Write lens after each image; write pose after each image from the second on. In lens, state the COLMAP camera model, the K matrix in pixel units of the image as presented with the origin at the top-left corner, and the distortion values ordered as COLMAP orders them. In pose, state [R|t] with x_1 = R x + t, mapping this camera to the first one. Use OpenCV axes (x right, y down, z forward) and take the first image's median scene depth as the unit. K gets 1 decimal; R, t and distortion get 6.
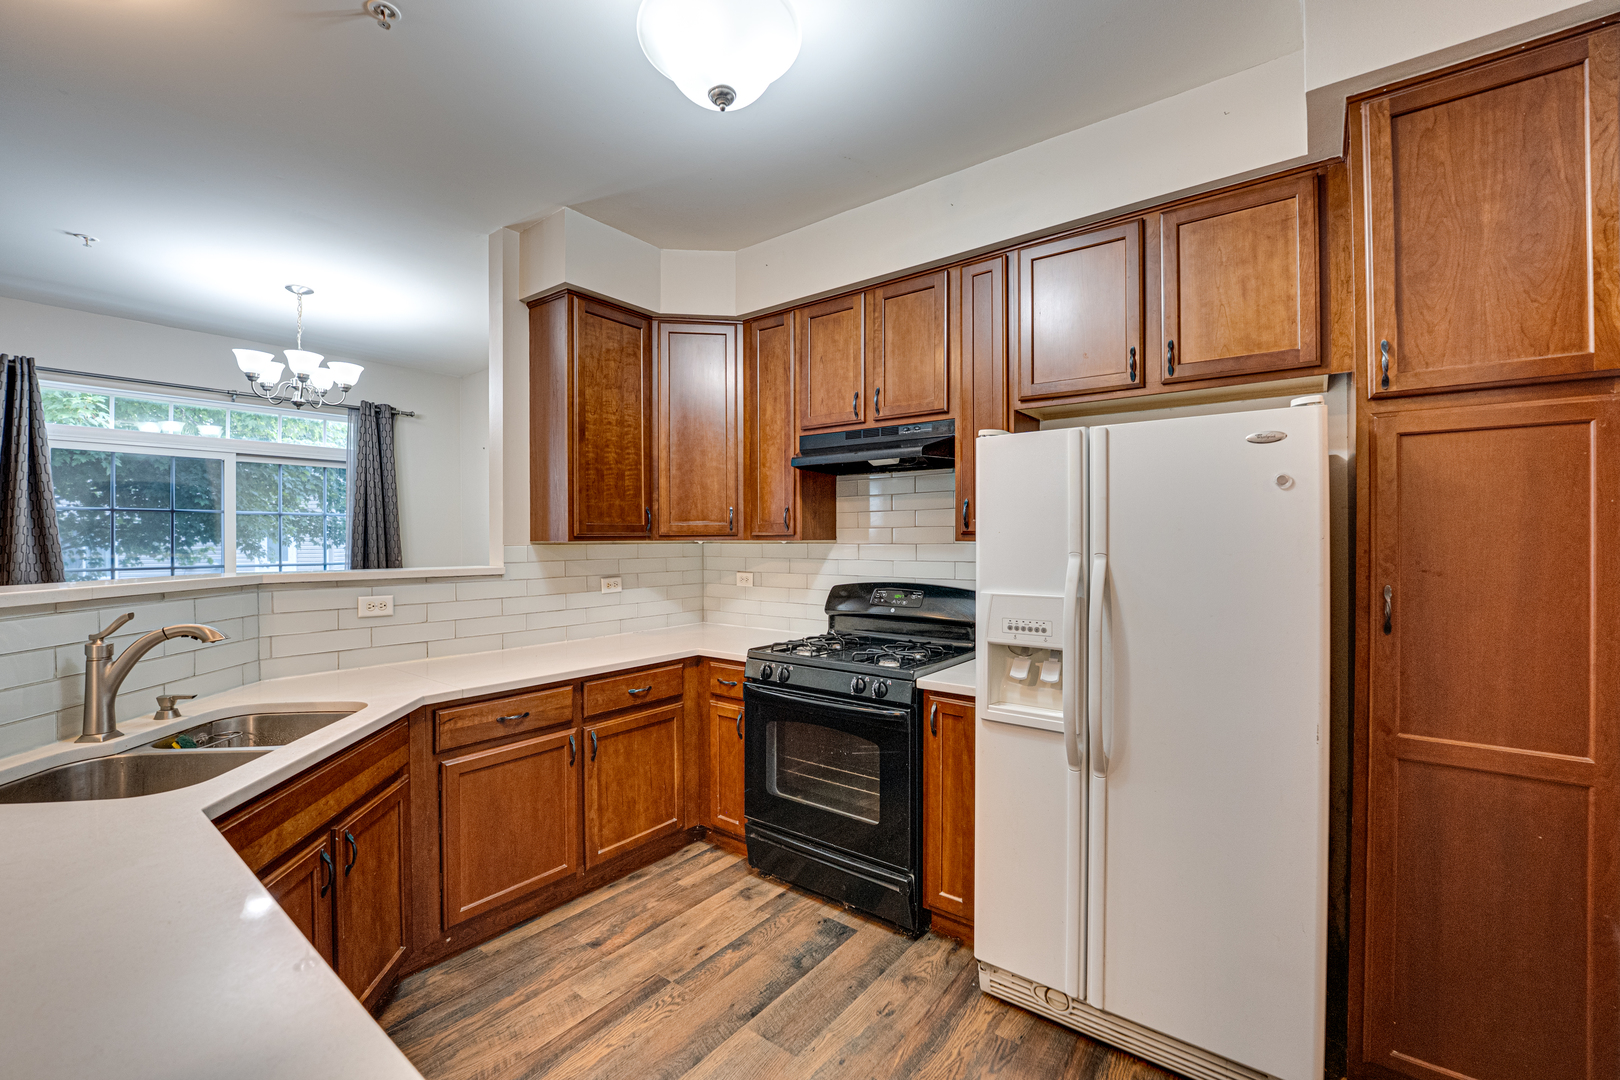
lens RADIAL K [[663.5, 0, 808.6], [0, 663.5, 537.9], [0, 0, 1]] dist [-0.033281, 0.004977]
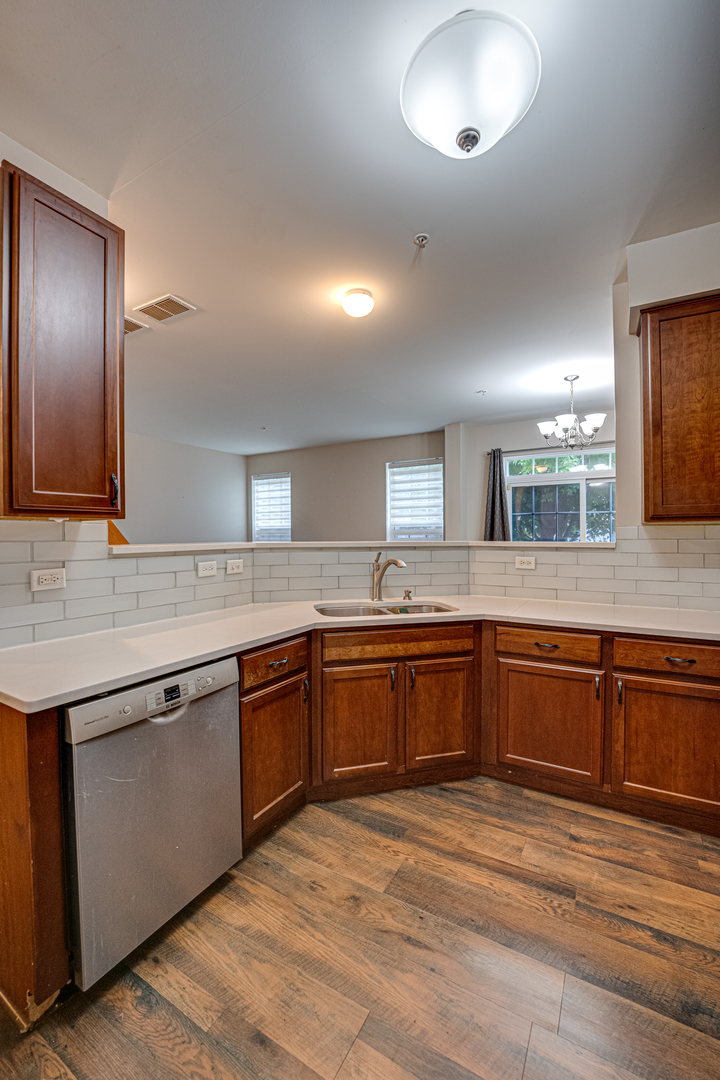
lens RADIAL K [[442.3, 0, 357.6], [0, 442.3, 540.9], [0, 0, 1]] dist [-0.033281, 0.004977]
pose [[0.126940, 0.015136, -0.991795, 0.452540], [0.004669, 0.999863, 0.015857, 0.032122], [0.991899, -0.006644, 0.126852, 0.494998]]
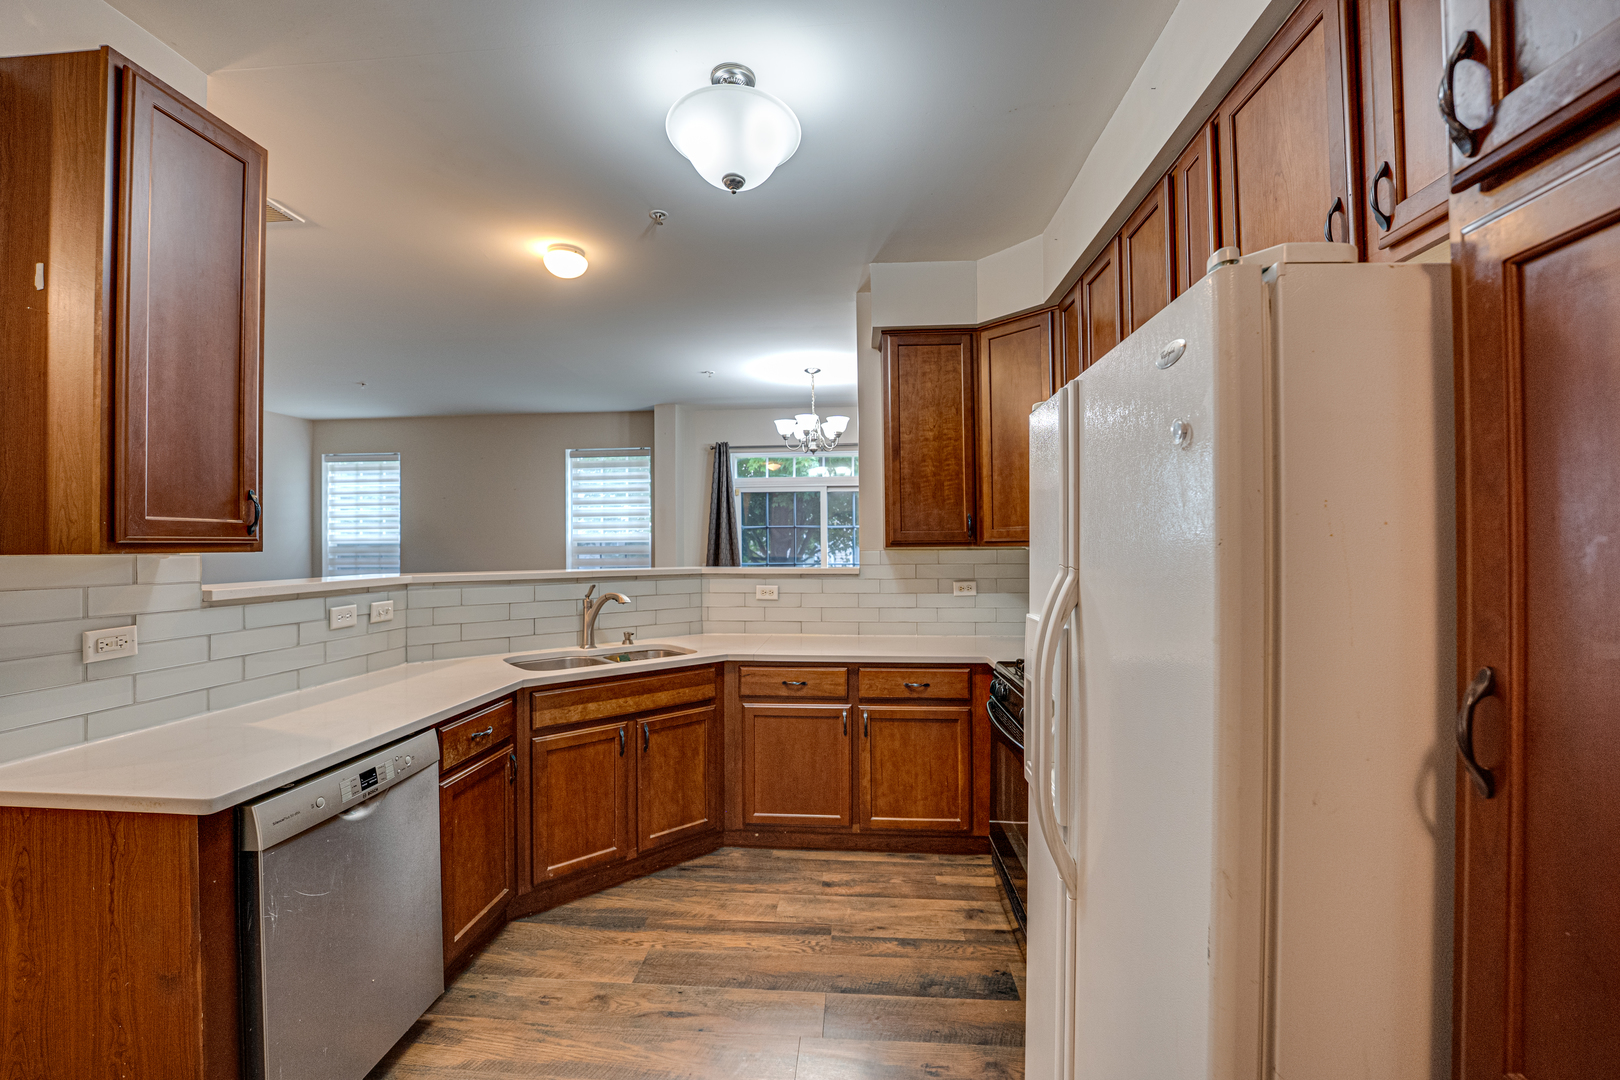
lens RADIAL K [[663.5, 0, 807.0], [0, 663.5, 538.7], [0, 0, 1]] dist [-0.033281, 0.004977]
pose [[0.548524, -0.010559, -0.836068, 0.683628], [0.005265, 0.999944, -0.009175, -0.000214], [0.836118, 0.000631, 0.548549, 0.316810]]
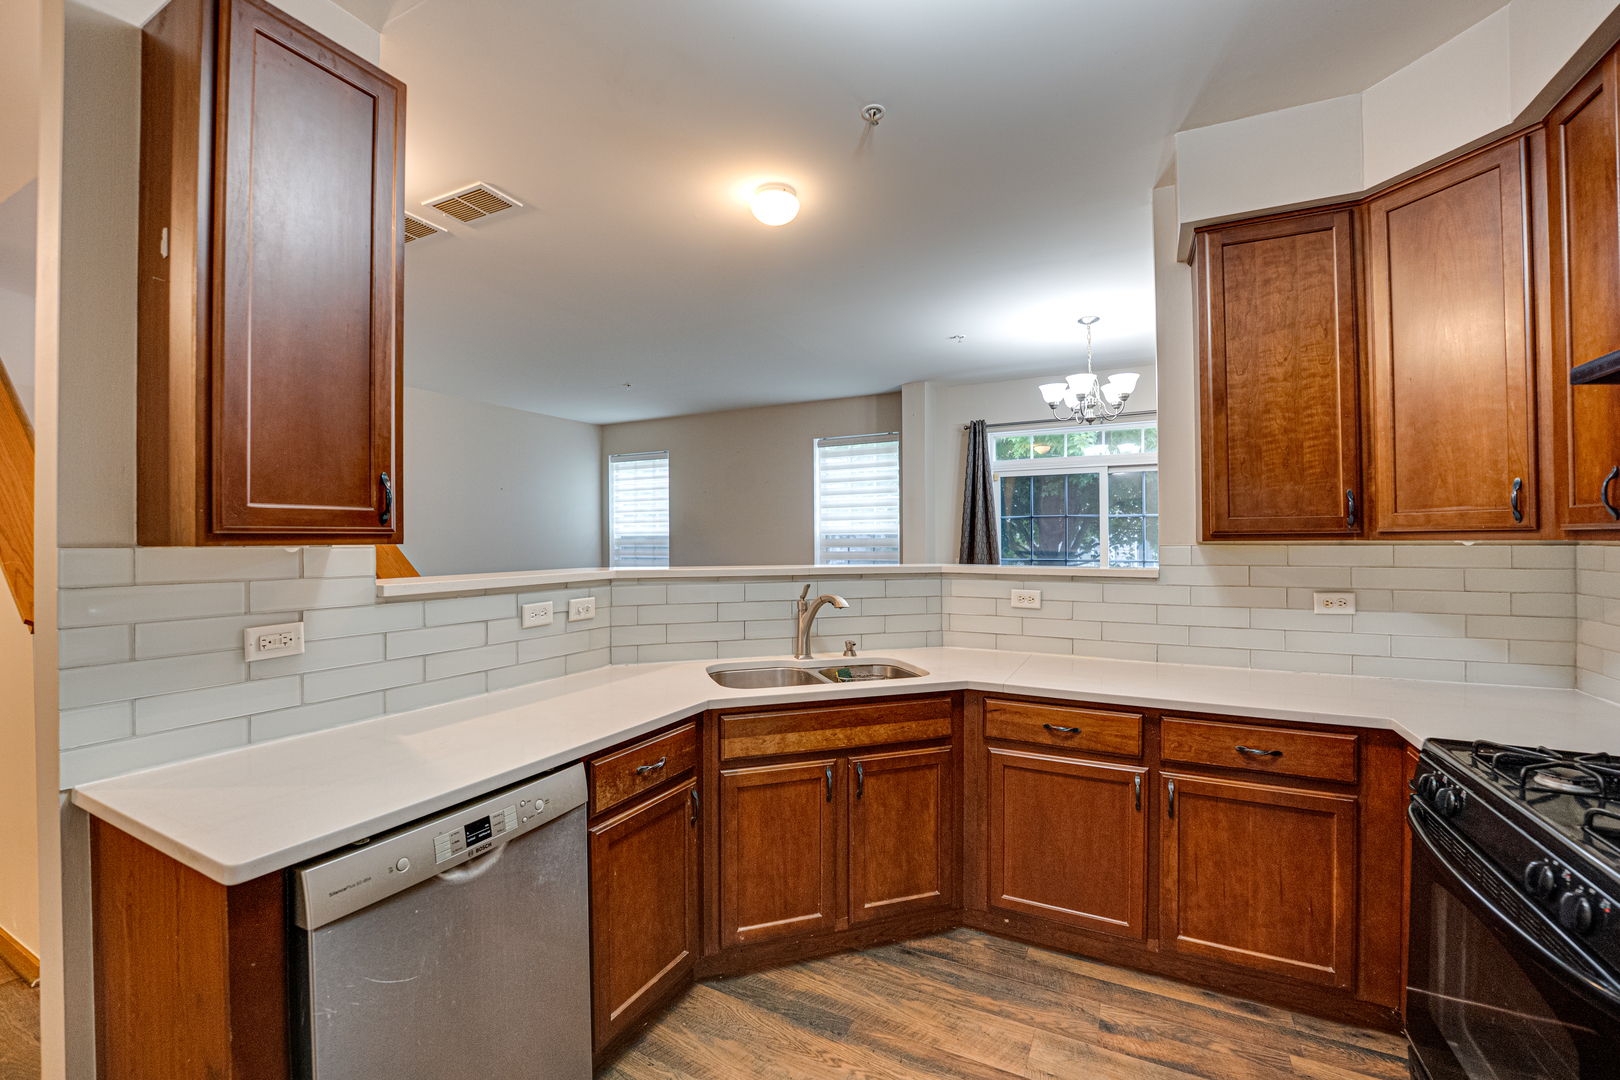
lens RADIAL K [[663.5, 0, 807.7], [0, 663.5, 538.6], [0, 0, 1]] dist [-0.033281, 0.004977]
pose [[0.184539, -0.001230, -0.982824, 0.423045], [0.003748, 0.999993, -0.000547, 0.001013], [0.982818, -0.003583, 0.184542, 0.490333]]
